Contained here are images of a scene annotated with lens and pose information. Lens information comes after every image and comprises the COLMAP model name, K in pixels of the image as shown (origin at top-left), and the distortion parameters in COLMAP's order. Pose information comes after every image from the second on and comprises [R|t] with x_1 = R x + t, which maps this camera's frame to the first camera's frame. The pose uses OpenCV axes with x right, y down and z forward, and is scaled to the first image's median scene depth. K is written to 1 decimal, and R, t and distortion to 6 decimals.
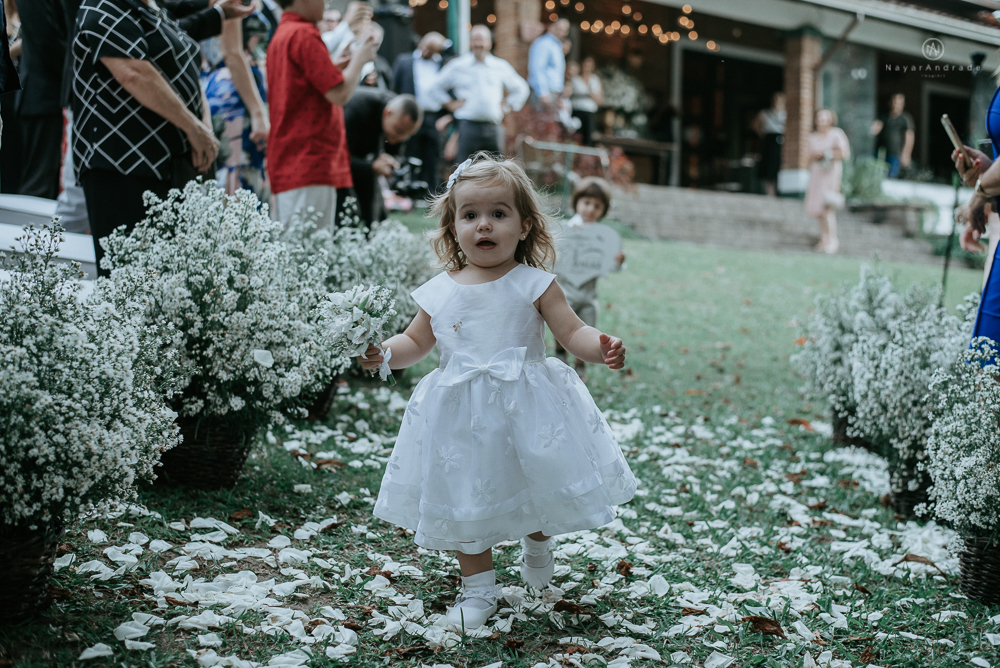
lens RADIAL K [[1469.2, 0, 500.0], [0, 1469.2, 334.0], [0, 0, 1]] dist [-0.083200, 0.006008]
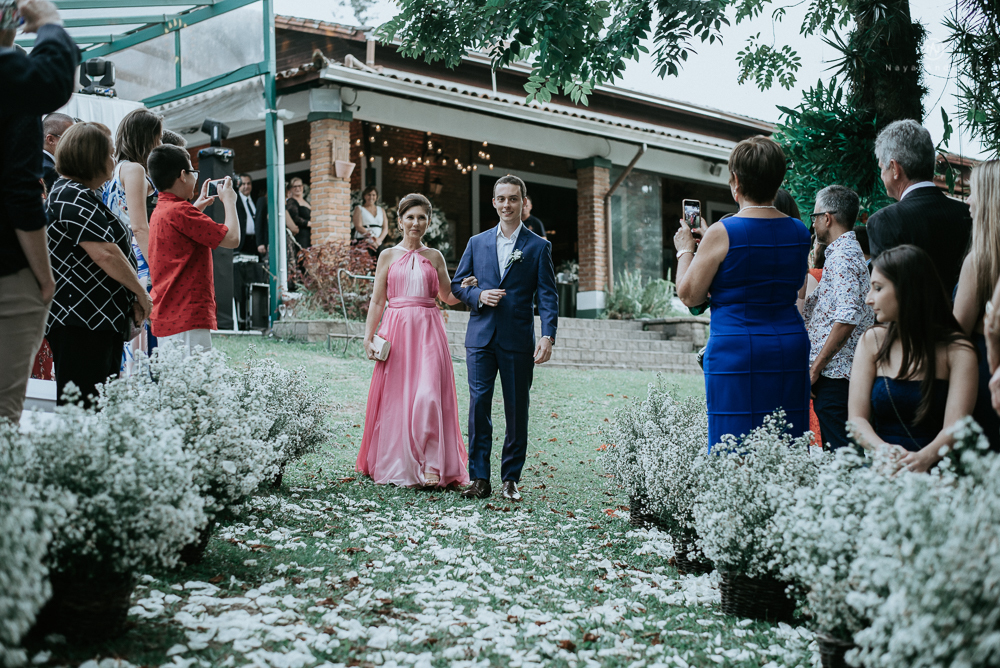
lens RADIAL K [[1469.2, 0, 500.0], [0, 1469.2, 334.0], [0, 0, 1]] dist [-0.083200, 0.006008]
pose [[0.990397, -0.025596, 0.135864, -0.078737], [0.036400, 0.996317, -0.077638, 0.006754], [-0.133376, 0.081838, 0.987681, -0.371575]]
